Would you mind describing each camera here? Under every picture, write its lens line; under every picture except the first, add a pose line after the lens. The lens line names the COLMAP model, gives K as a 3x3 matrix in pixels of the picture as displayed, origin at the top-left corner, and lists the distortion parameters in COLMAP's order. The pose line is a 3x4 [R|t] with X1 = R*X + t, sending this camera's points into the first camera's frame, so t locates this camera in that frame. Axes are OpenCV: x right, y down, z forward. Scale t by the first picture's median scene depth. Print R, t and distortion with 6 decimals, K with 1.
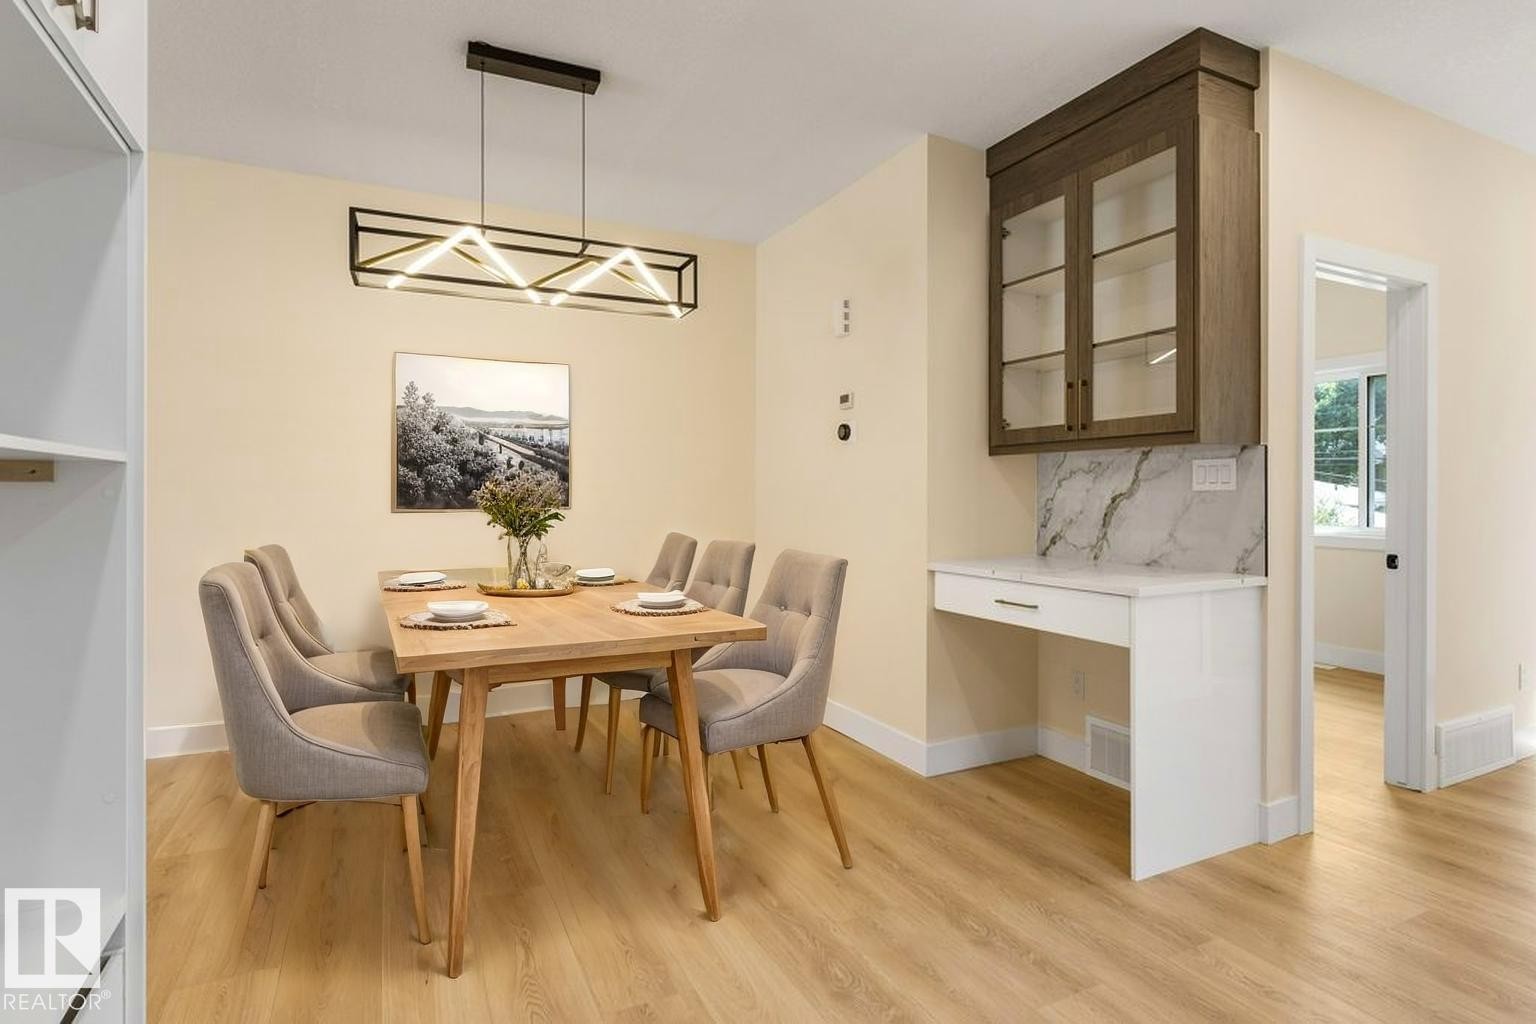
lens RADIAL K [[780.0, 0, 767.2], [0, 780.0, 491.3], [0, 0, 1]] dist [0.000556, -0.000114]
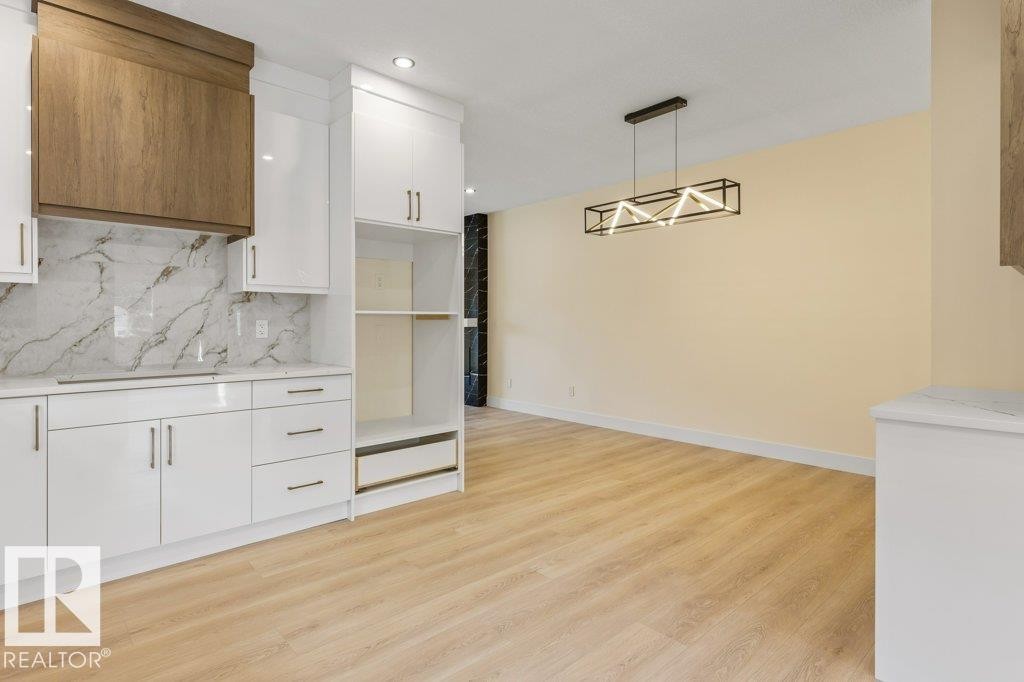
lens RADIAL K [[520.0, 0, 511.5], [0, 520.0, 327.2], [0, 0, 1]] dist [0.000556, -0.000114]
pose [[0.280661, 0.007461, -0.959778, 1.035635], [0.000534, 0.999968, 0.007929, 0.004841], [0.959807, -0.002738, 0.280648, 0.315256]]
